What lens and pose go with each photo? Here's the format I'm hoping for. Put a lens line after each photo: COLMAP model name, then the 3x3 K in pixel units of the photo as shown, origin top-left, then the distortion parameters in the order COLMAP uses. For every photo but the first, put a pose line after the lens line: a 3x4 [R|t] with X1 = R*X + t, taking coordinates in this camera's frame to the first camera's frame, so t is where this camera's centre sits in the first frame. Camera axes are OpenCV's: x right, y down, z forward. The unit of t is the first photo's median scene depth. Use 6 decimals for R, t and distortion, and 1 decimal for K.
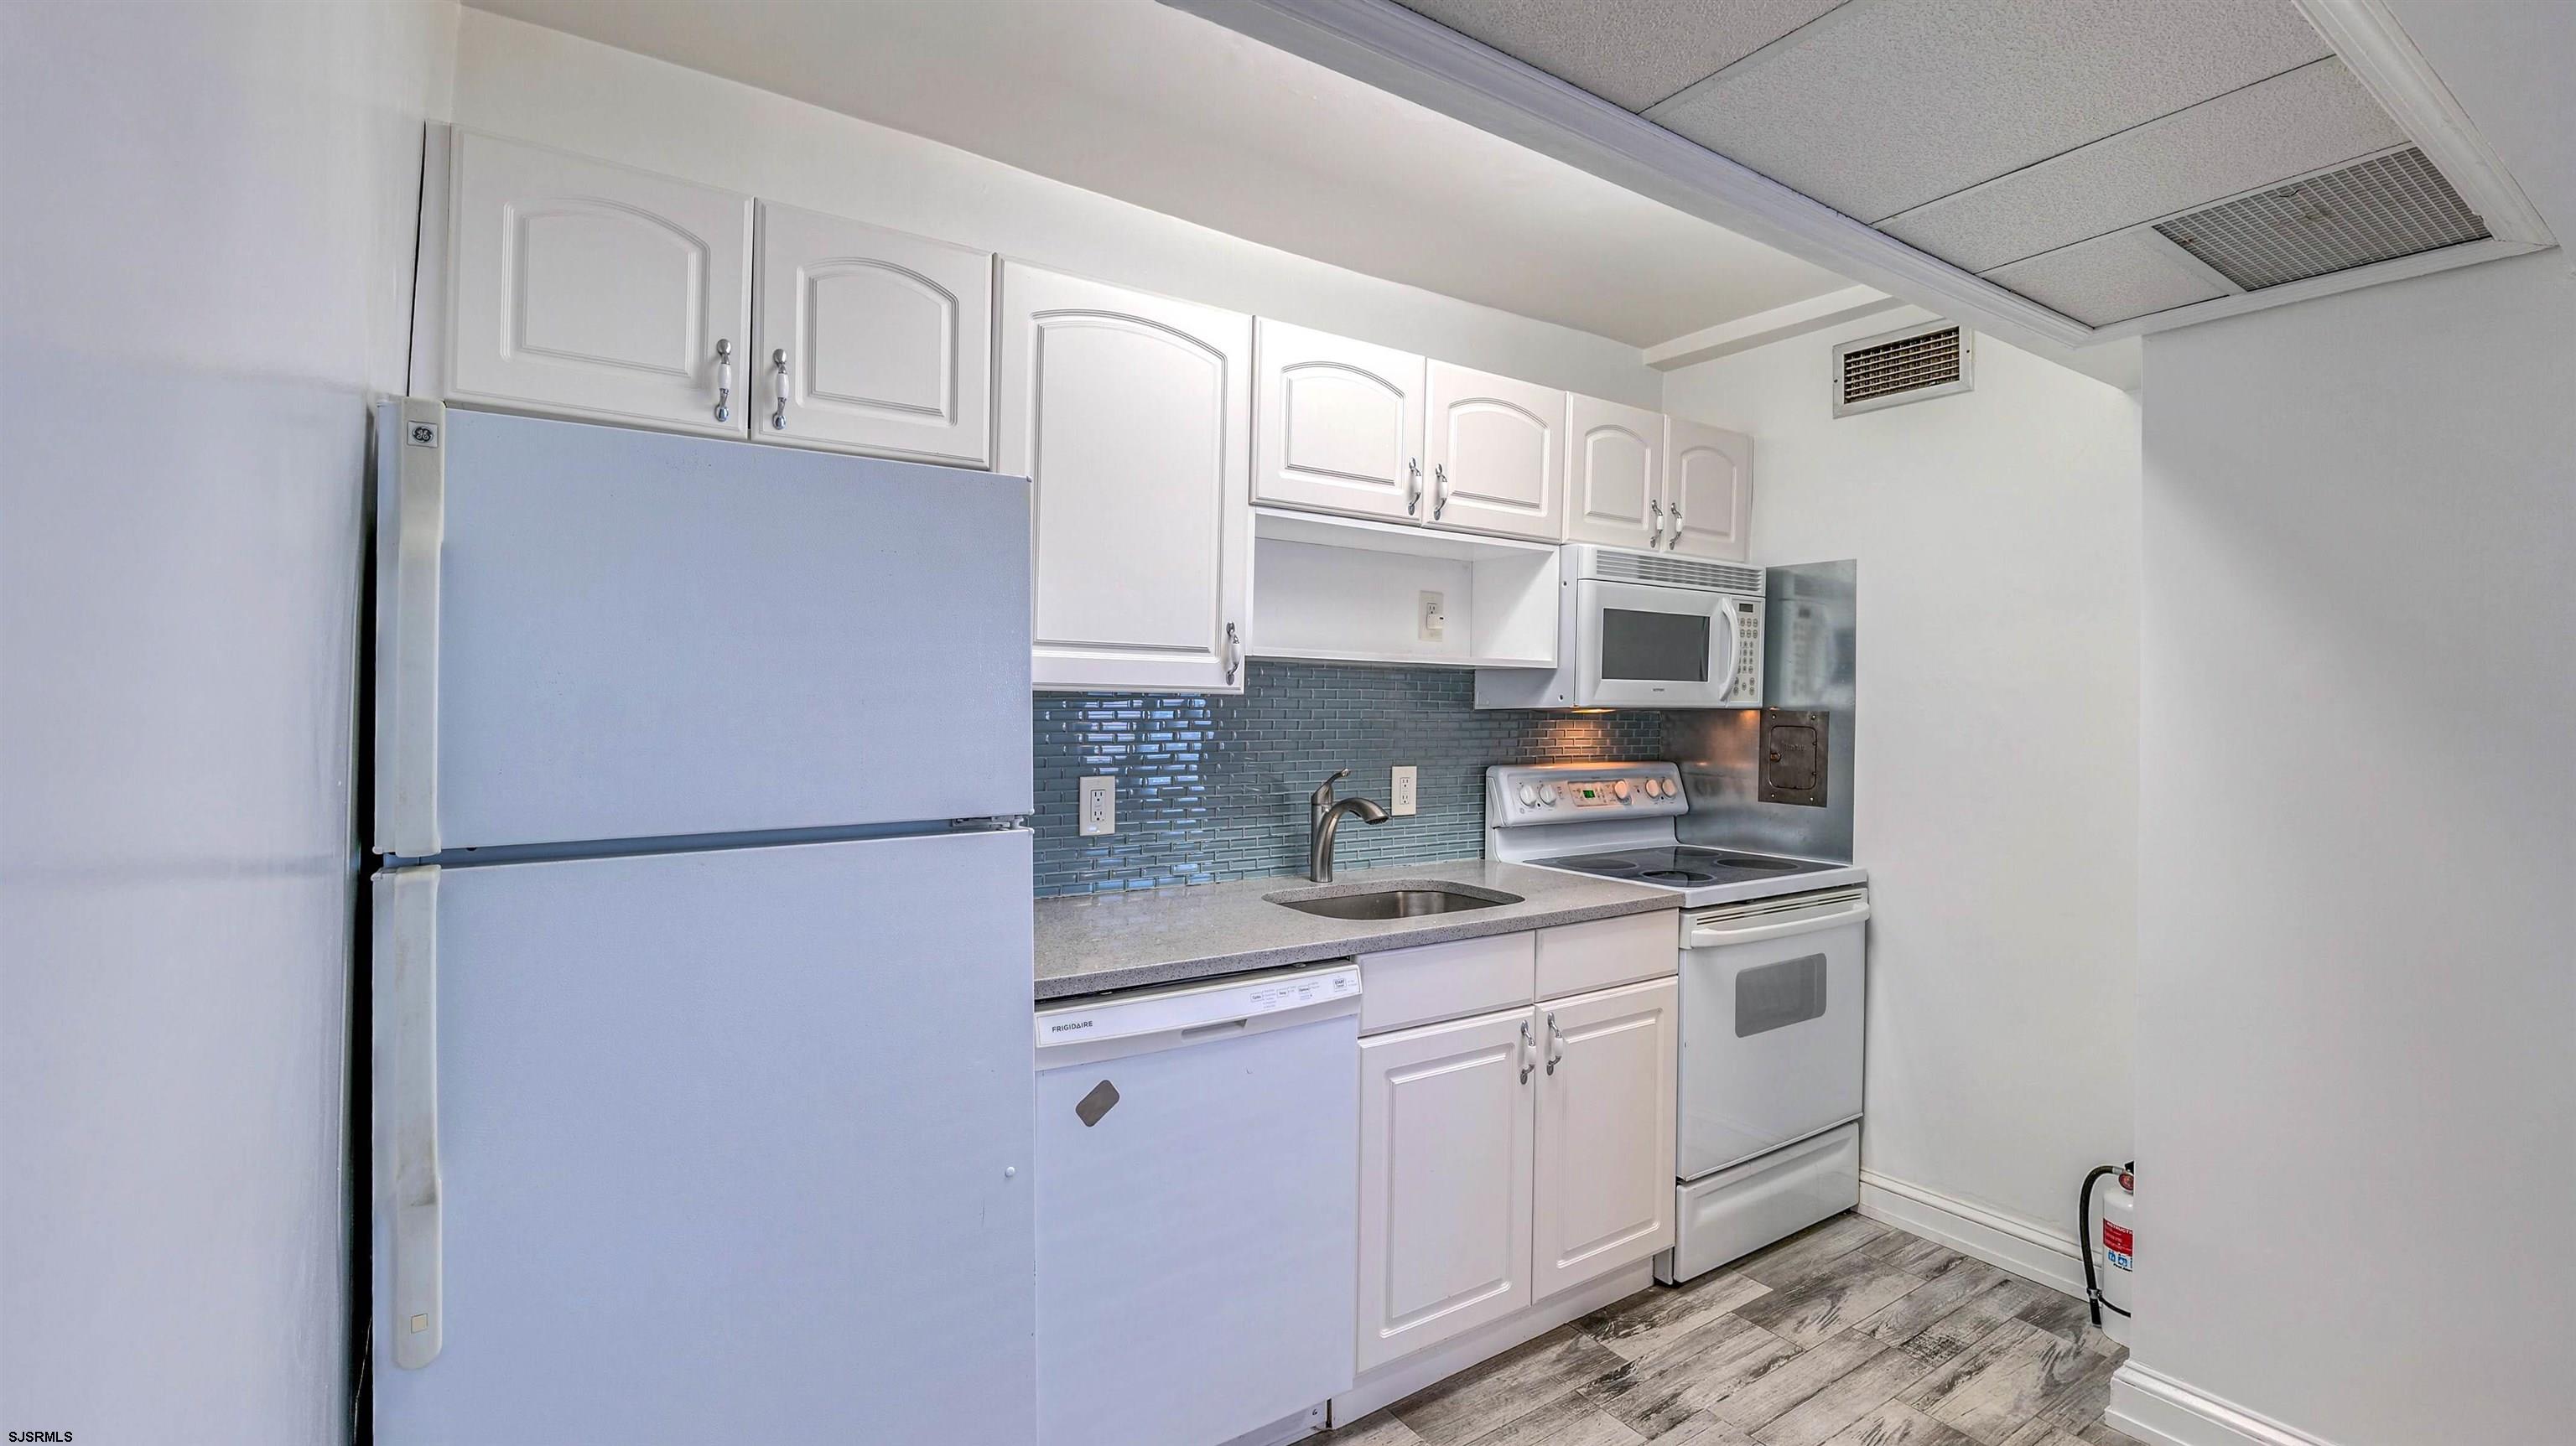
lens RADIAL K [[1100.1, 0, 1276.1], [0, 1100.1, 694.7], [0, 0, 1]] dist [-0.011737, 0.000841]
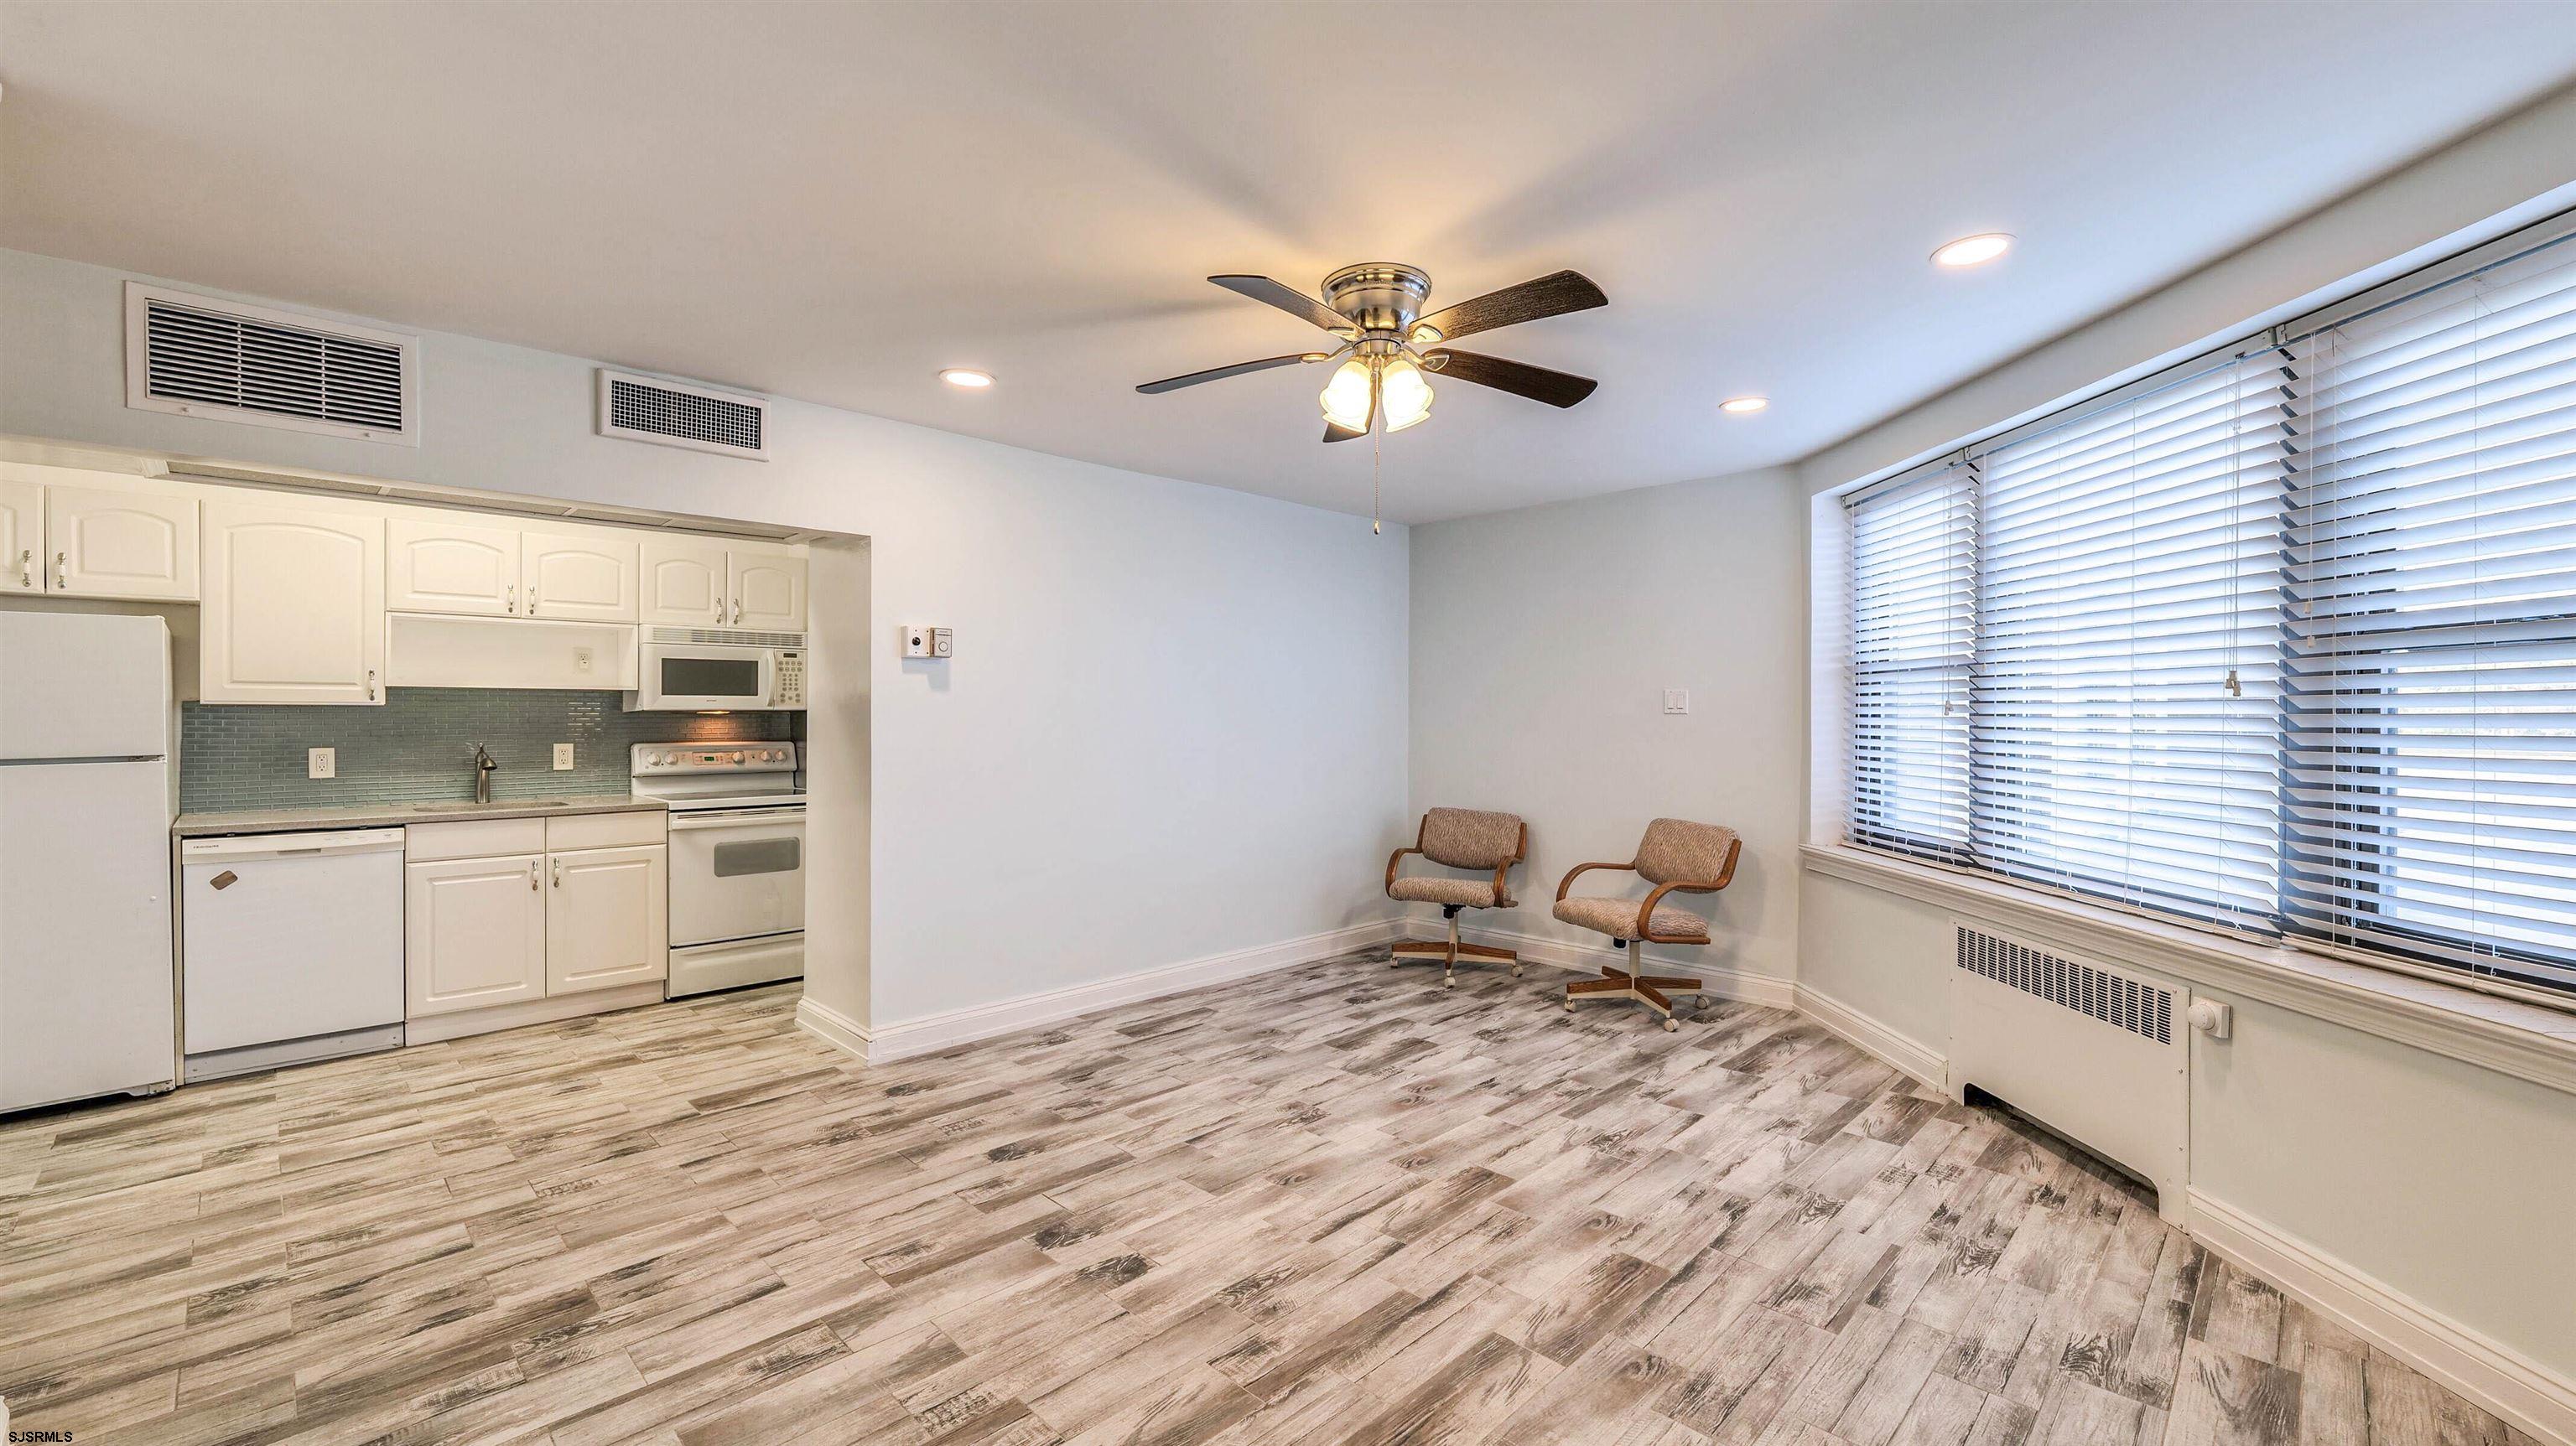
lens RADIAL K [[1045.9, 0, 1273.9], [0, 1045.9, 718.9], [0, 0, 1]] dist [-0.011348, 0.000211]
pose [[0.980563, -0.009819, 0.195957, 1.032356], [0.006598, 0.999832, 0.017081, 0.002560], [-0.196092, -0.015456, 0.980464, -1.027615]]
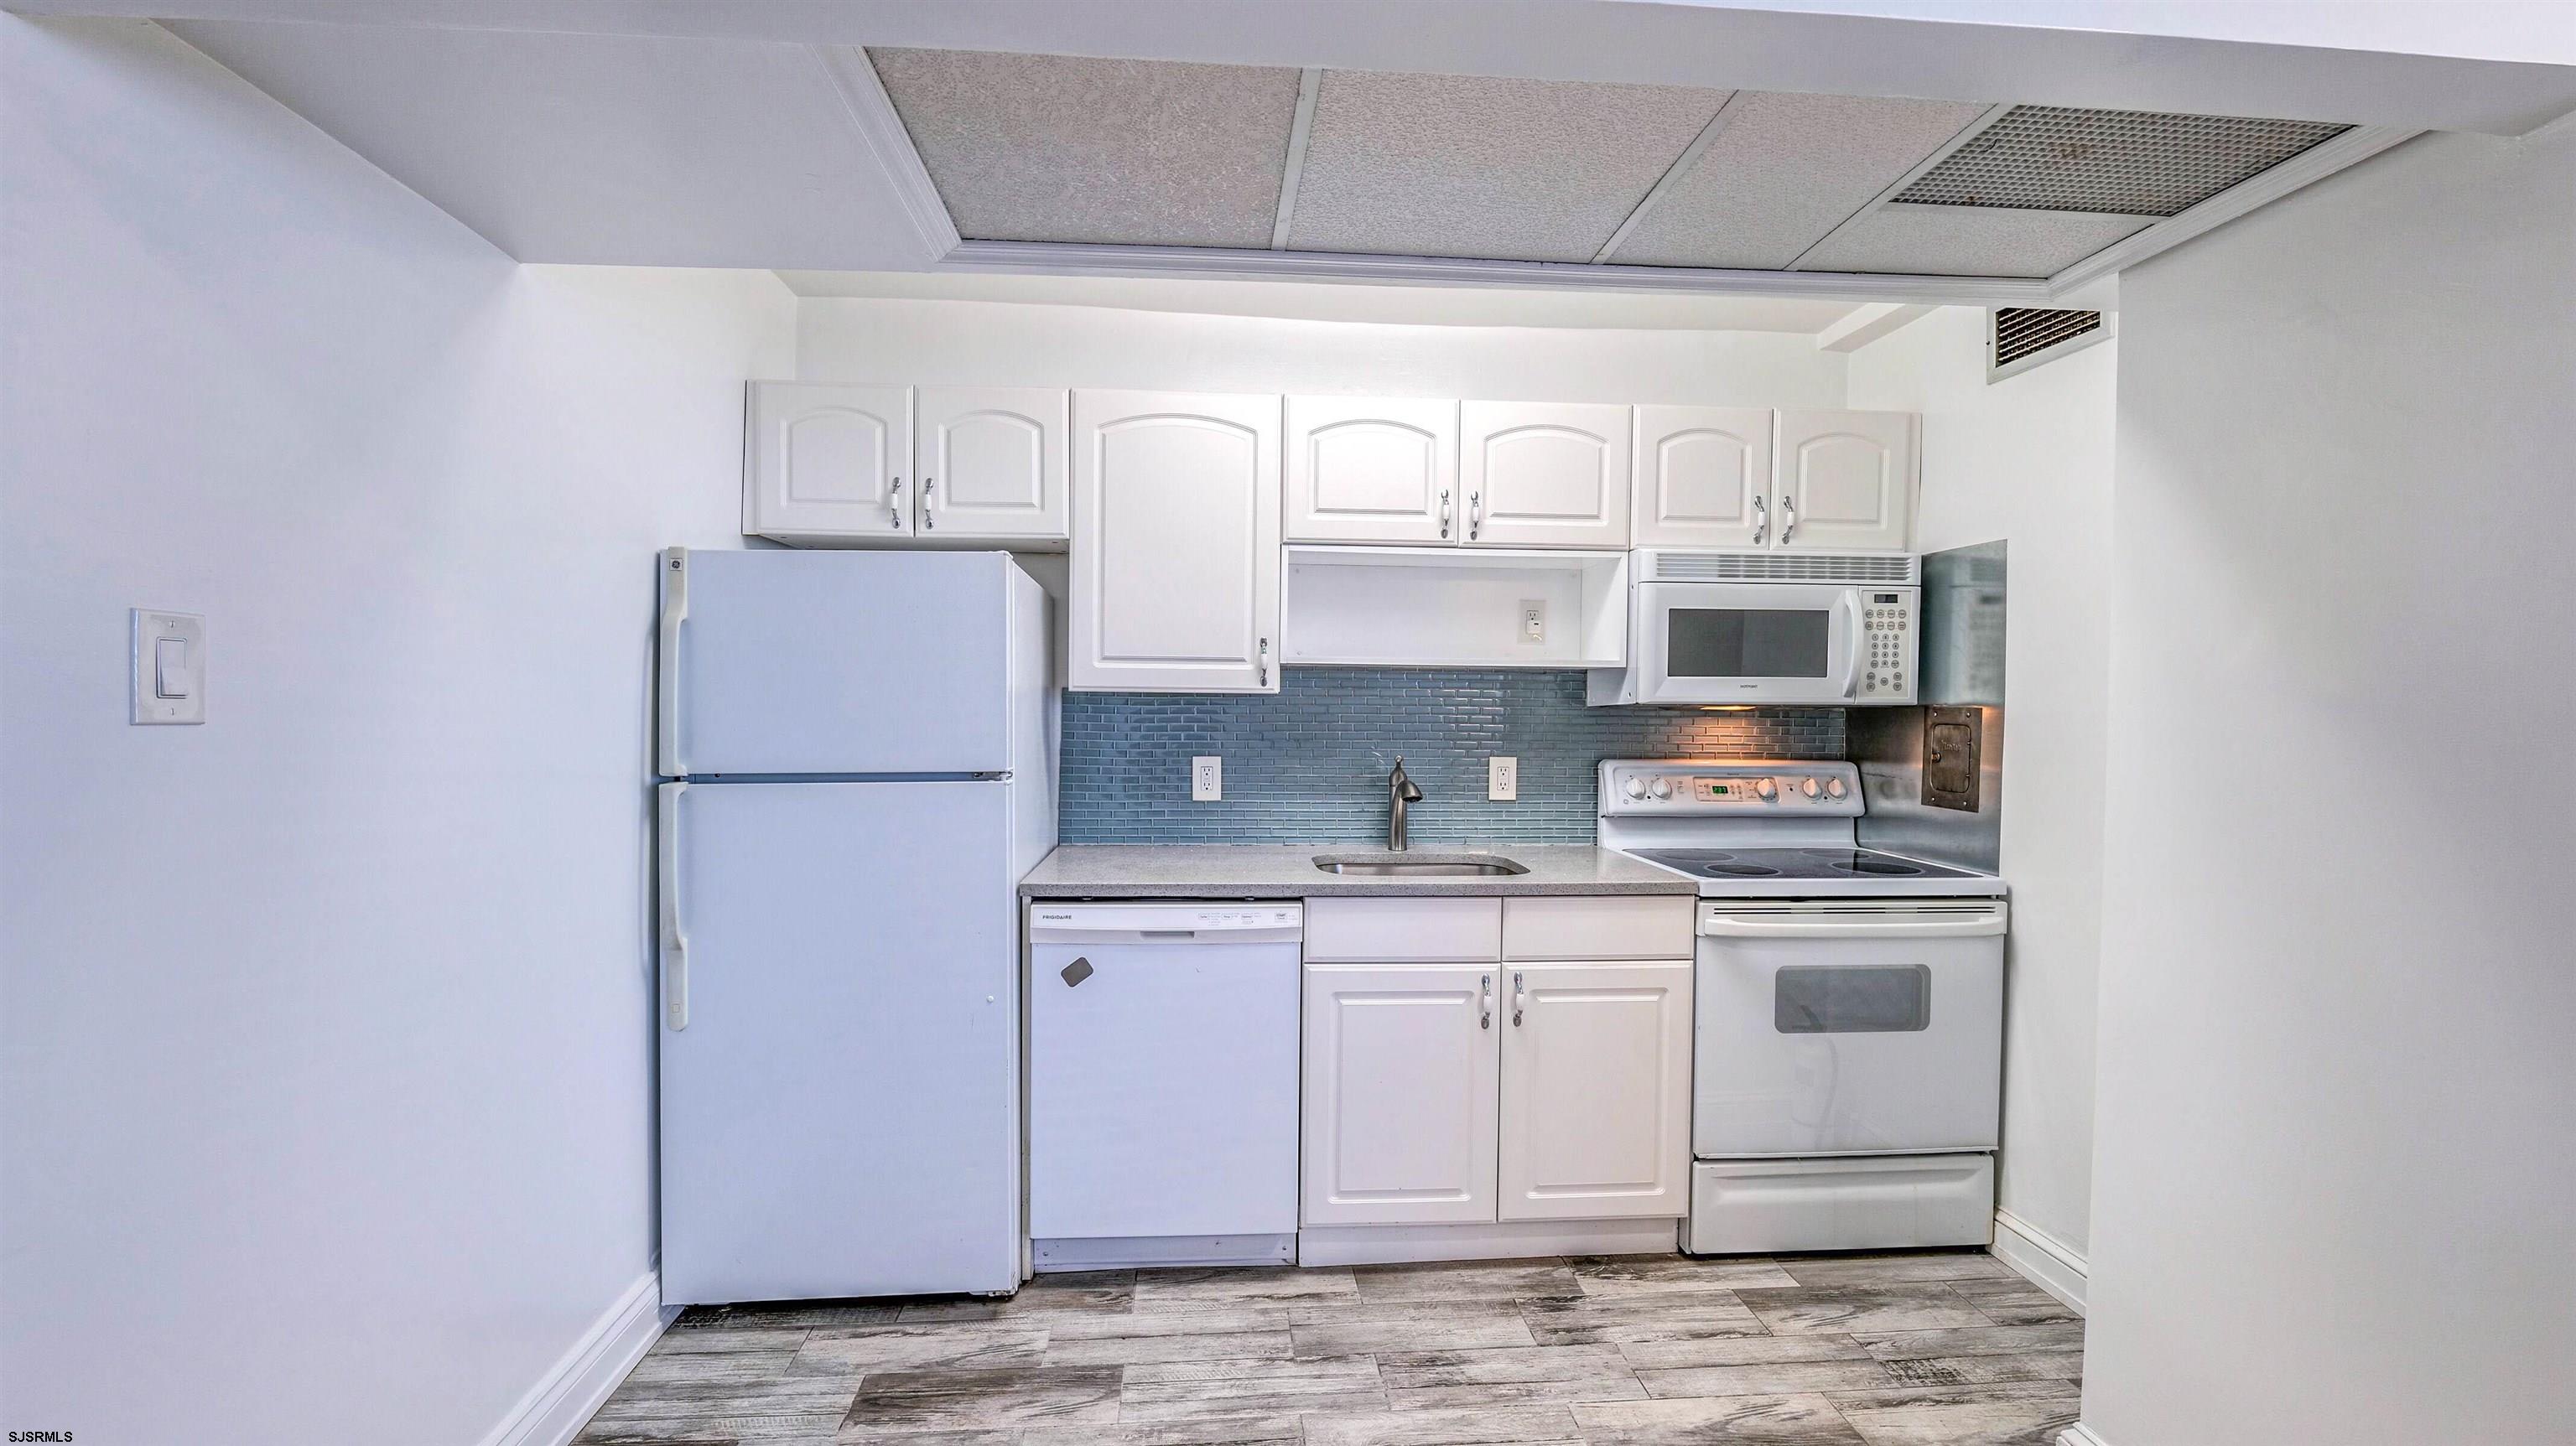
lens RADIAL K [[1045.9, 0, 1273.9], [0, 1045.9, 718.9], [0, 0, 1]] dist [-0.011348, 0.000211]
pose [[0.869418, 0.003515, -0.494066, 0.484973], [0.005808, 0.999833, 0.017334, 0.006777], [0.494044, -0.017940, 0.869252, -0.050548]]
